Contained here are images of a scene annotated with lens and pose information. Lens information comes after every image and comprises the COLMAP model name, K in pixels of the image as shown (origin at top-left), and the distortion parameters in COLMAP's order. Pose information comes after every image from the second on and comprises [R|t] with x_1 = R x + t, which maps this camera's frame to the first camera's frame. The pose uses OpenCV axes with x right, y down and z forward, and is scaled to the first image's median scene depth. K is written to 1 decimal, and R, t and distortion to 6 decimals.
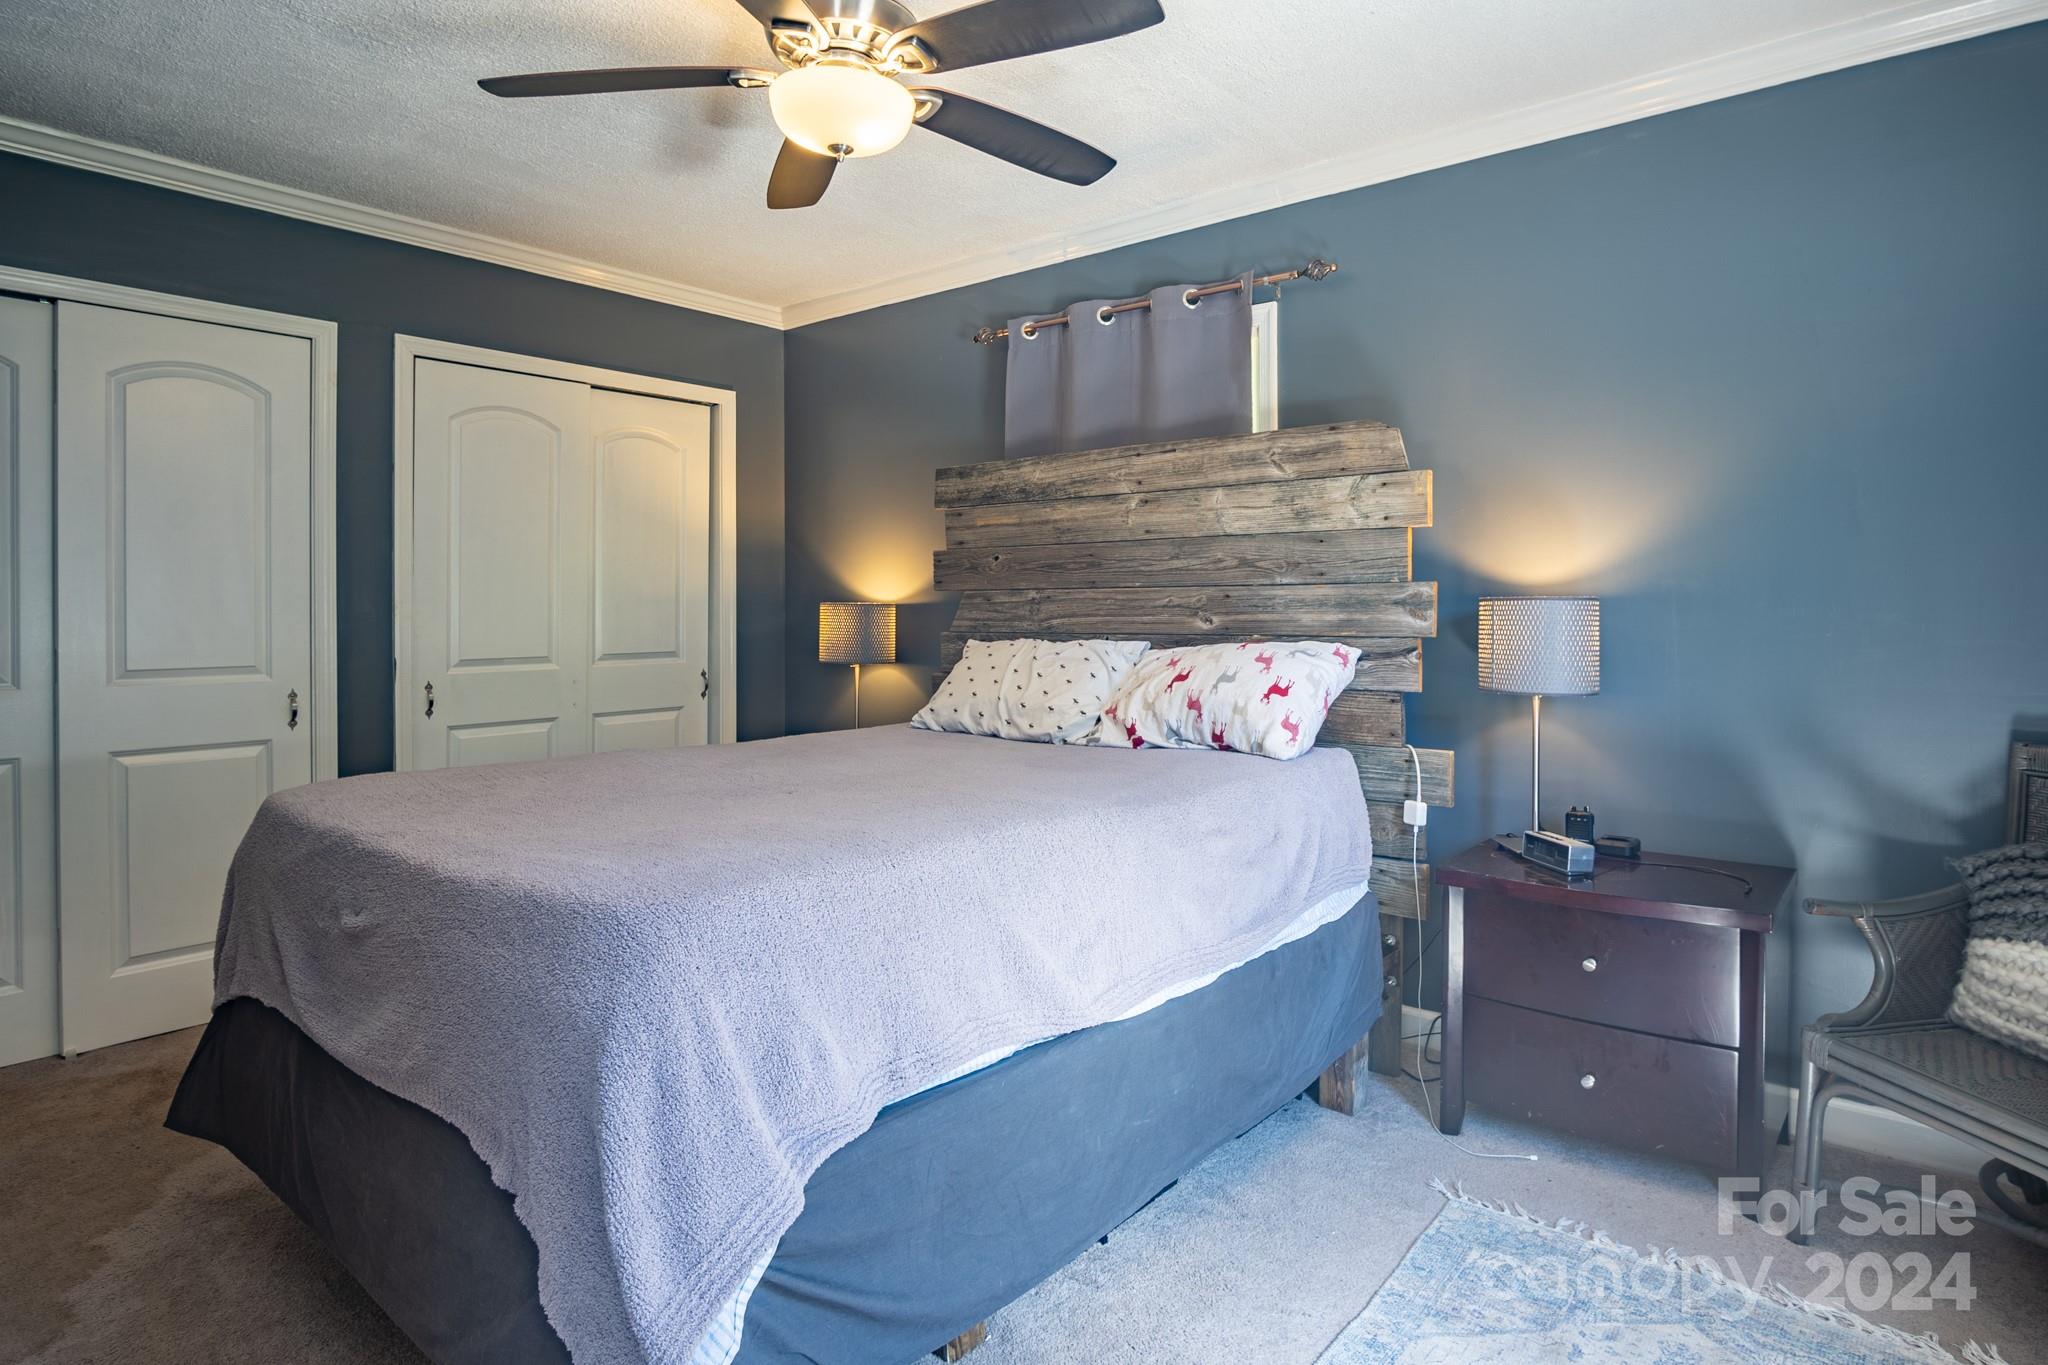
lens RADIAL K [[1115.5, 0, 1023.0], [0, 1115.5, 621.1], [0, 0, 1]] dist [-0.024997, 0.000577]
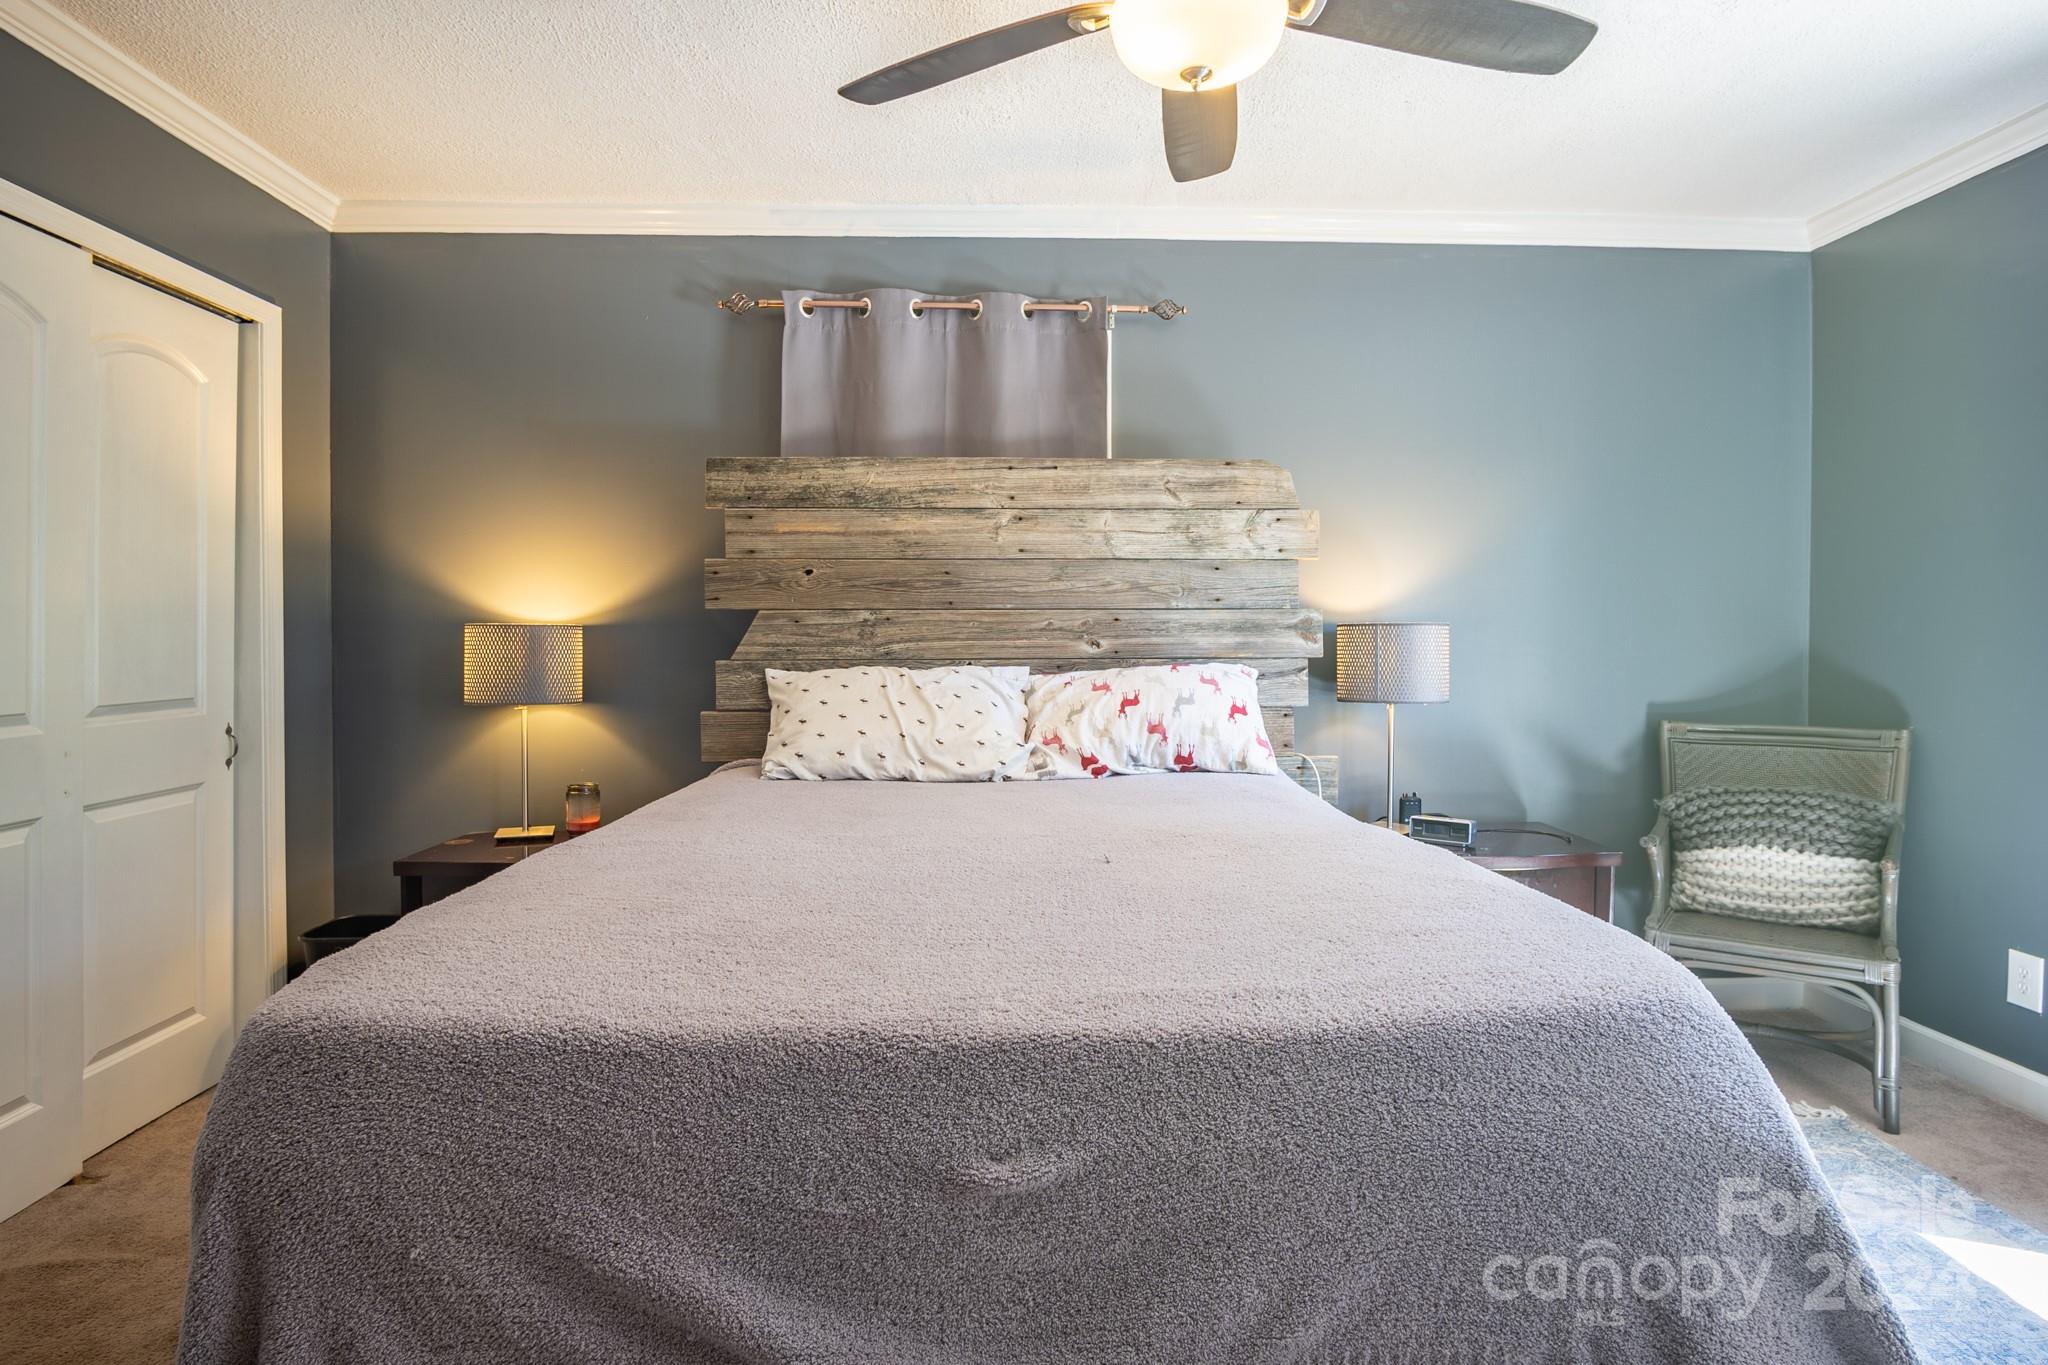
lens RADIAL K [[1073.0, 0, 1019.1], [0, 1073.0, 671.4], [0, 0, 1]] dist [-0.025716, -0.000774]
pose [[0.749337, -0.019825, 0.661892, -0.511612], [0.006052, 0.999715, 0.023091, 0.001398], [-0.662162, -0.013297, 0.749243, 0.329513]]
